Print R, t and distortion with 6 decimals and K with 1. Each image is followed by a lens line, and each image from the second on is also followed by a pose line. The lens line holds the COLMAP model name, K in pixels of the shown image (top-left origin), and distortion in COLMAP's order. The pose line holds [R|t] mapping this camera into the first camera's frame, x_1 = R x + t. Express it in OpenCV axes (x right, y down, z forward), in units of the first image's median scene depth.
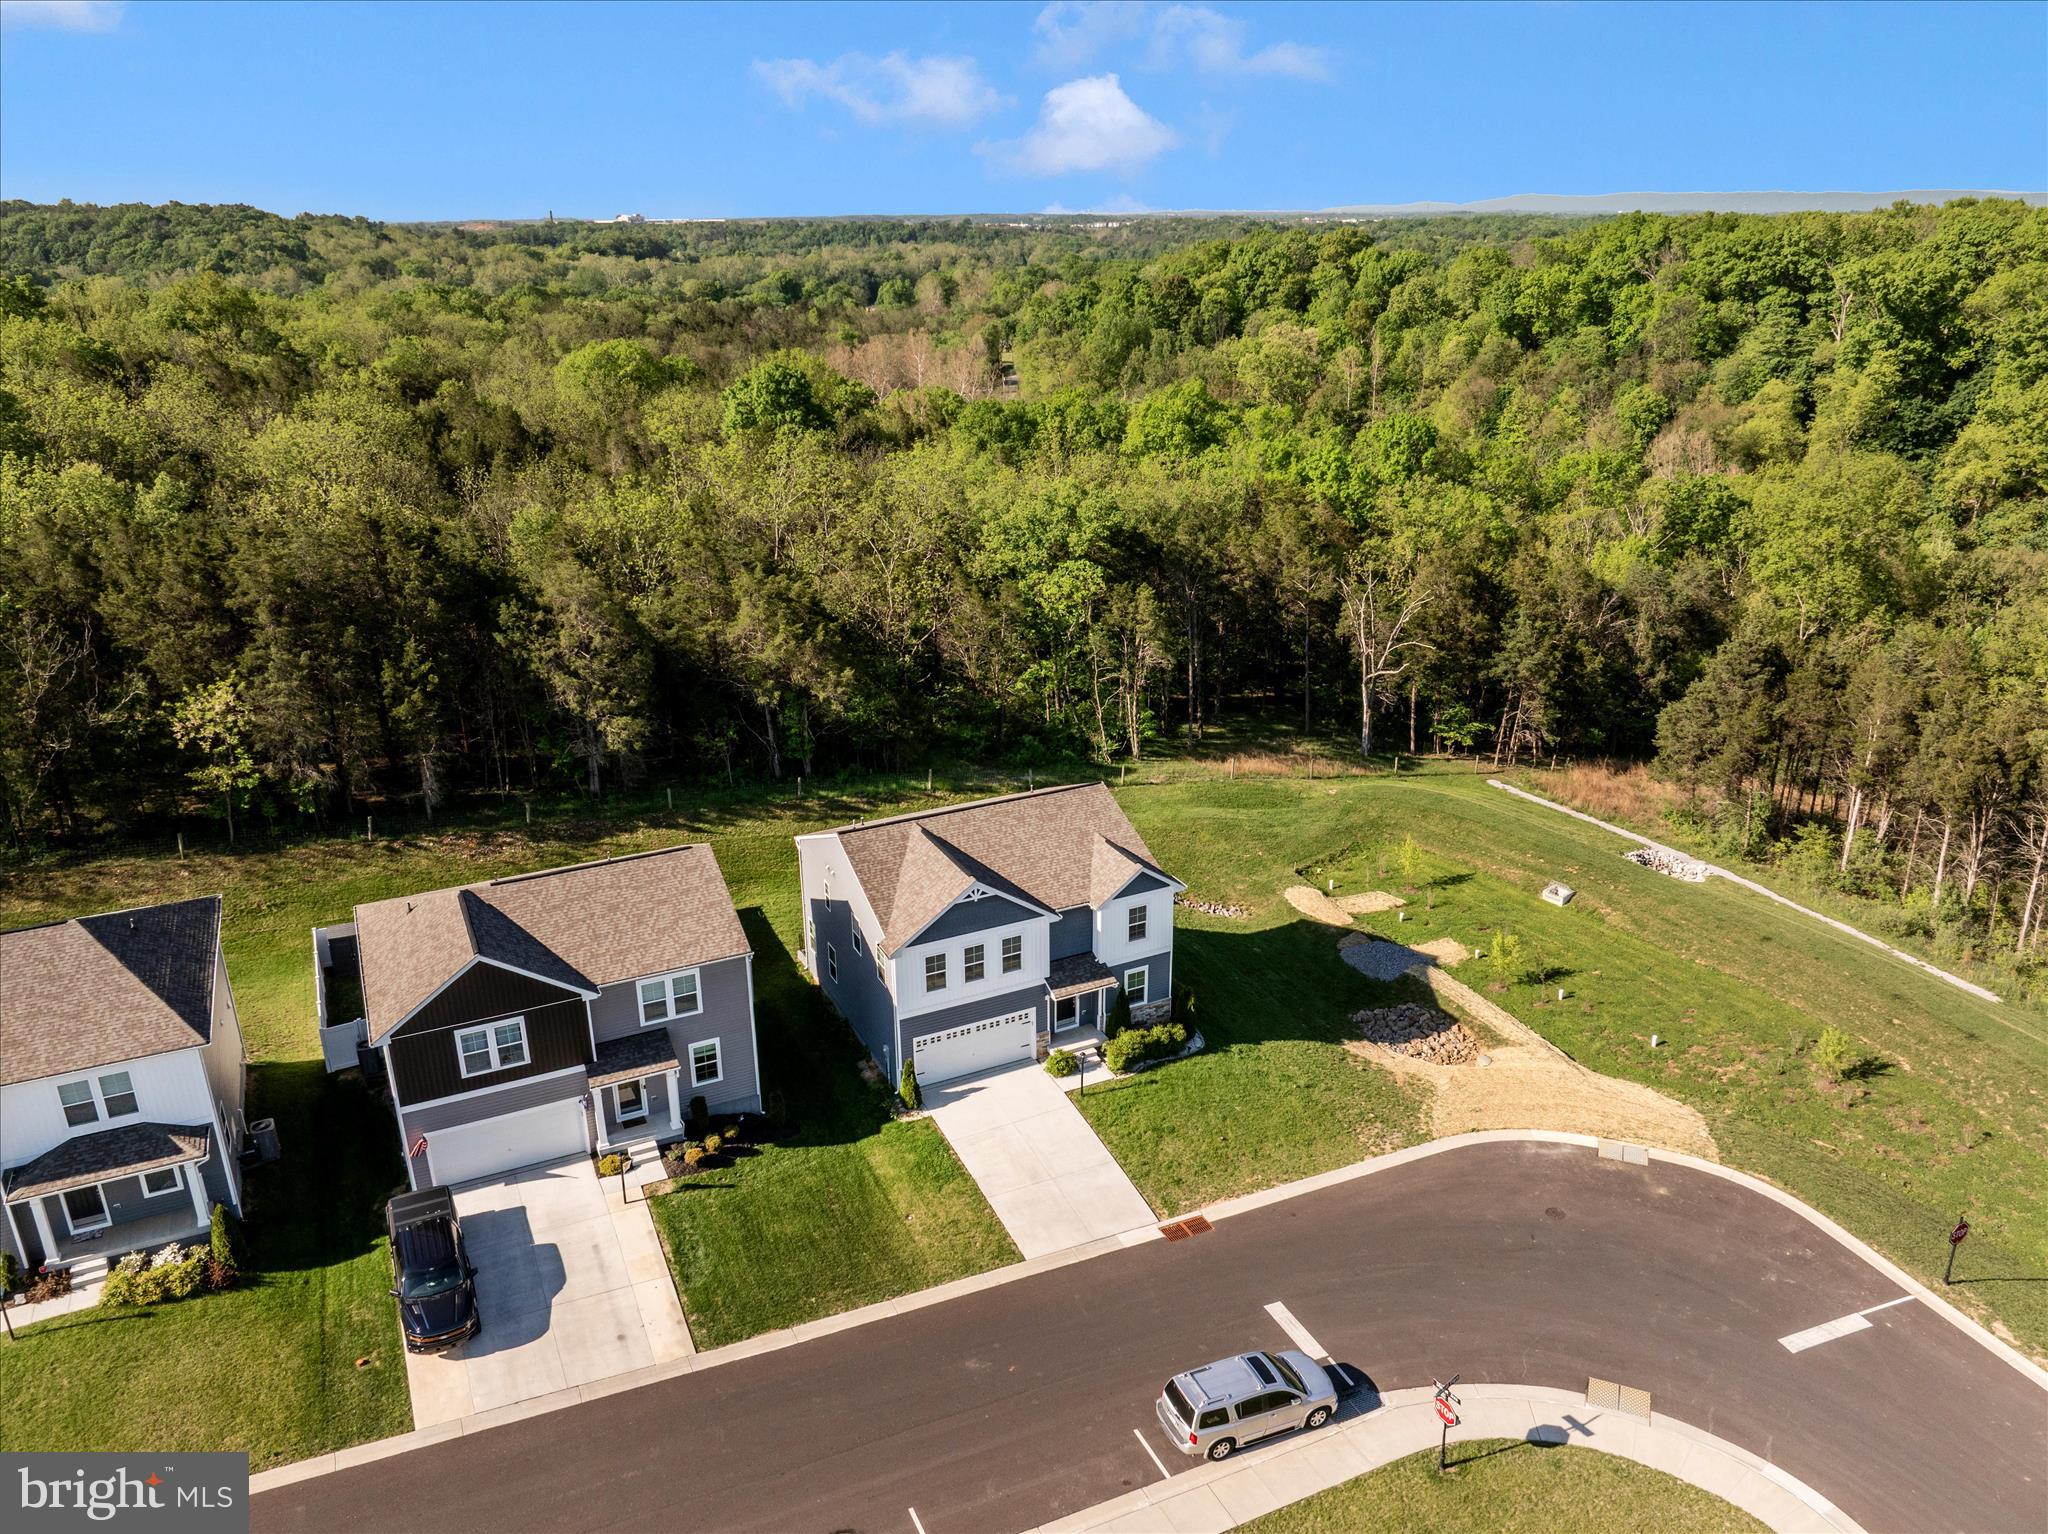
lens RADIAL K [[1448.9, 0, 1035.7], [0, 1448.9, 747.7], [0, 0, 1]] dist [-0.044280, 0.010985]
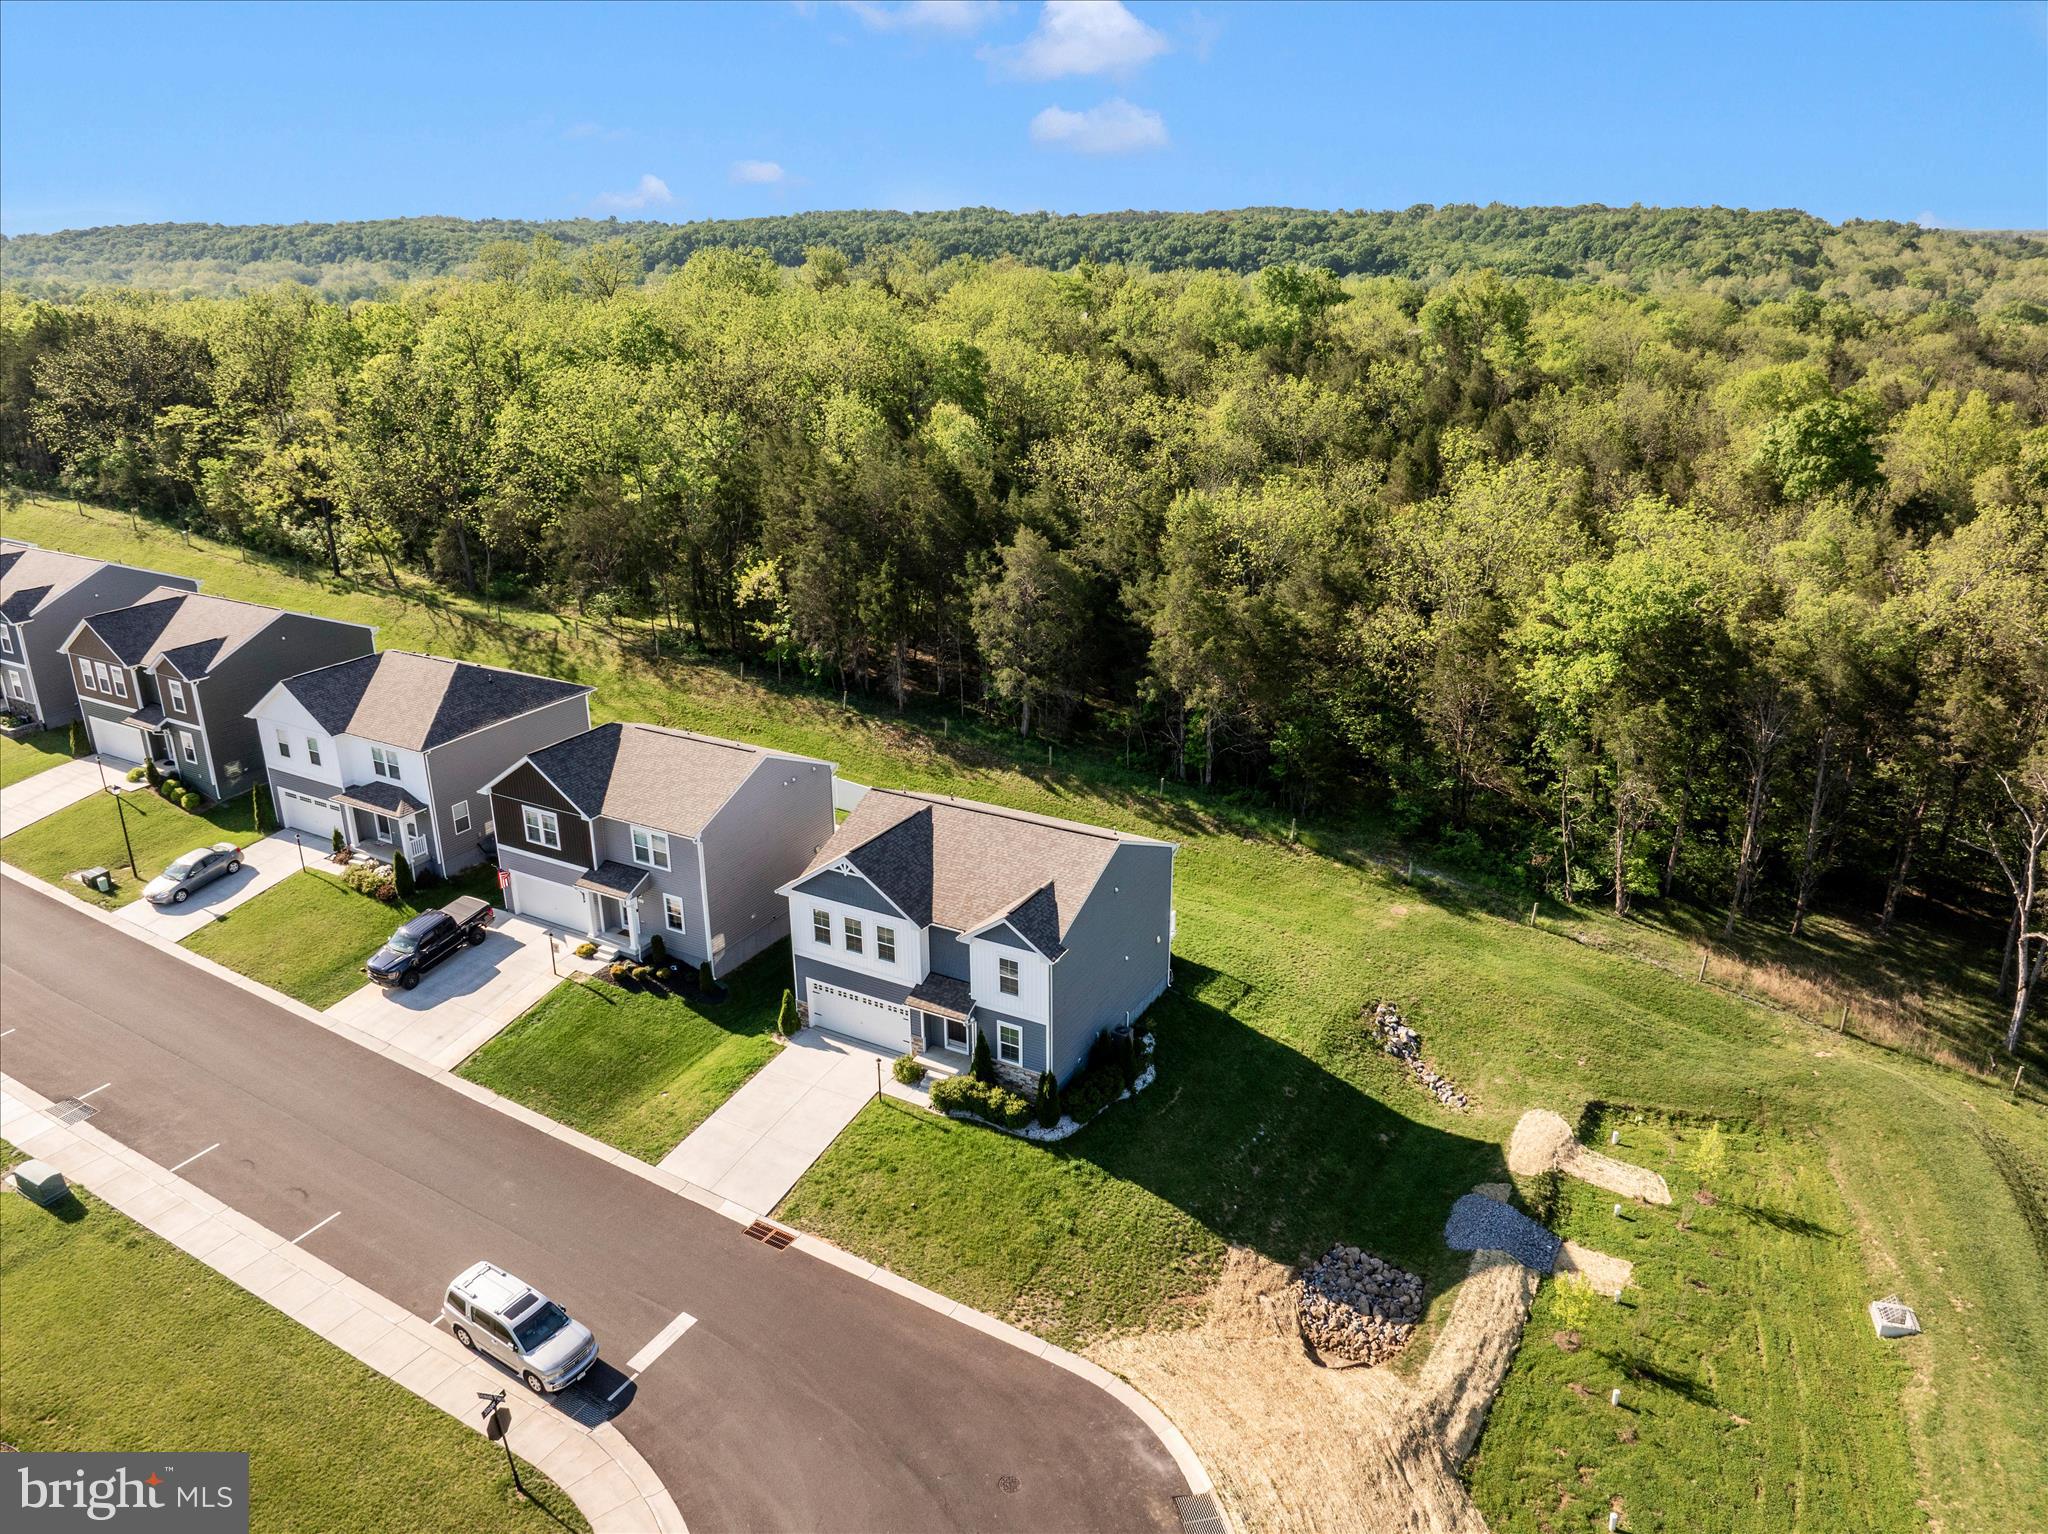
lens RADIAL K [[1448.9, 0, 1042.1], [0, 1448.9, 748.9], [0, 0, 1]] dist [-0.044280, 0.010985]
pose [[0.567571, 0.282460, -0.773356, 0.775064], [-0.284106, 0.948805, 0.138033, -0.157026], [0.772753, 0.141372, 0.618762, 0.413559]]
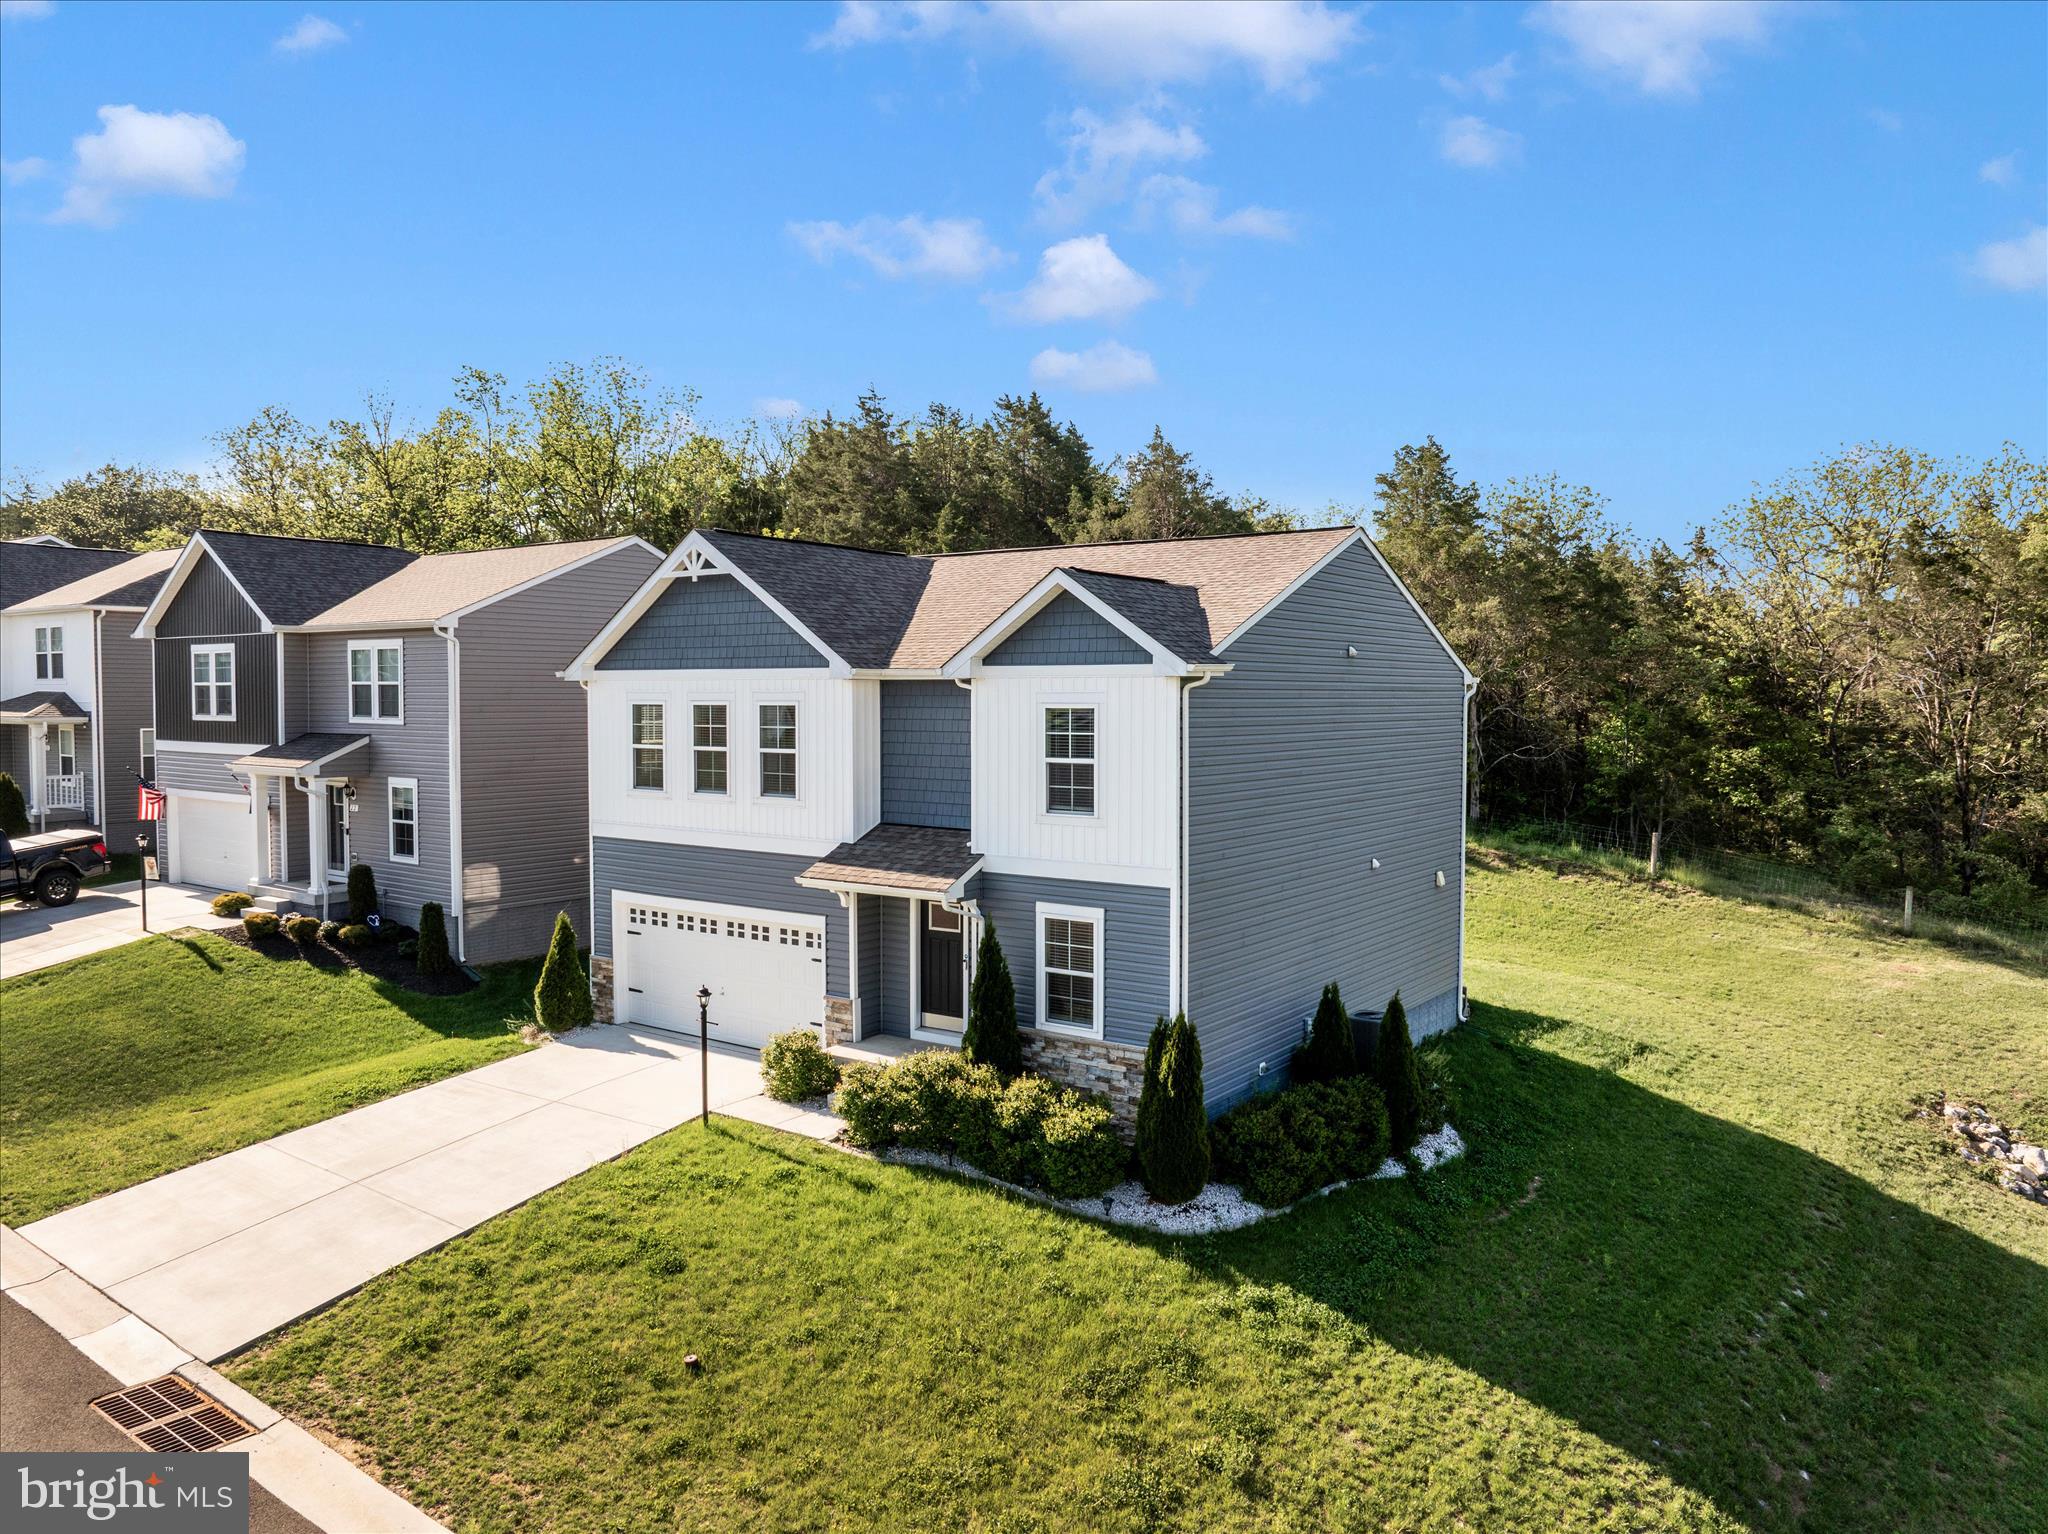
lens RADIAL K [[1448.9, 0, 1036.7], [0, 1448.9, 762.8], [0, 0, 1]] dist [-0.044280, 0.010985]
pose [[0.473042, 0.045811, -0.879848, 0.371020], [-0.309585, 0.943607, -0.117314, 0.165538], [0.824857, 0.327882, 0.460548, 0.839733]]
